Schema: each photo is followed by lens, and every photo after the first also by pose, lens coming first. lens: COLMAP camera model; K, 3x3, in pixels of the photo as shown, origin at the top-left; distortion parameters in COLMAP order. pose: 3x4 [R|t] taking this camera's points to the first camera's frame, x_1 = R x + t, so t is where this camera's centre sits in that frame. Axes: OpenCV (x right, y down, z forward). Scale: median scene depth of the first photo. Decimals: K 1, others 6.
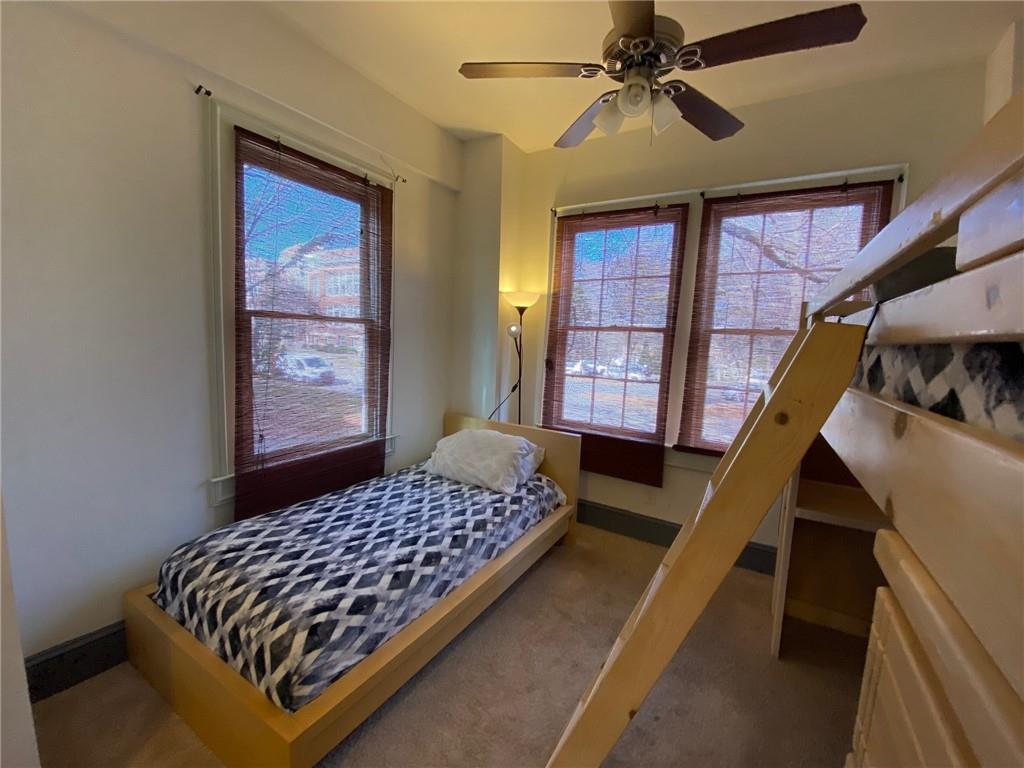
lens RADIAL K [[414.3, 0, 513.2], [0, 414.3, 380.5], [0, 0, 1]] dist [0.030827, -0.027220]
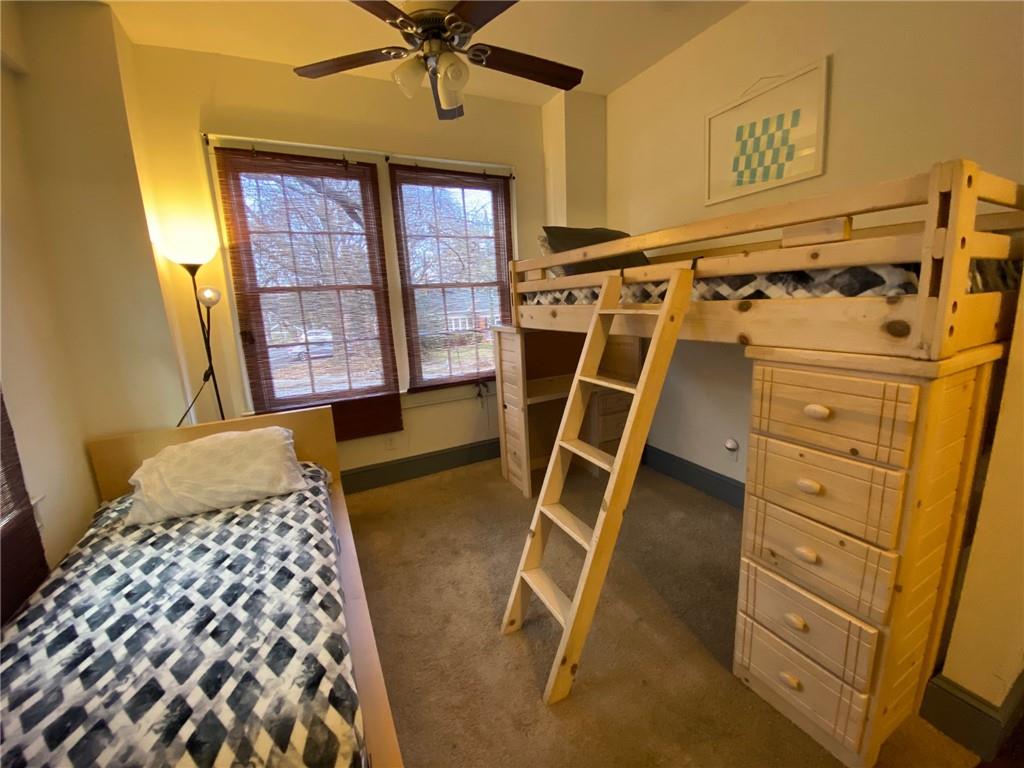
lens RADIAL K [[414.3, 0, 513.2], [0, 414.3, 380.5], [0, 0, 1]] dist [0.030827, -0.027220]
pose [[0.532007, -0.232812, 0.814105, -0.428331], [0.156385, 0.971934, 0.175751, -0.026314], [-0.832173, 0.033813, 0.553484, 0.159695]]
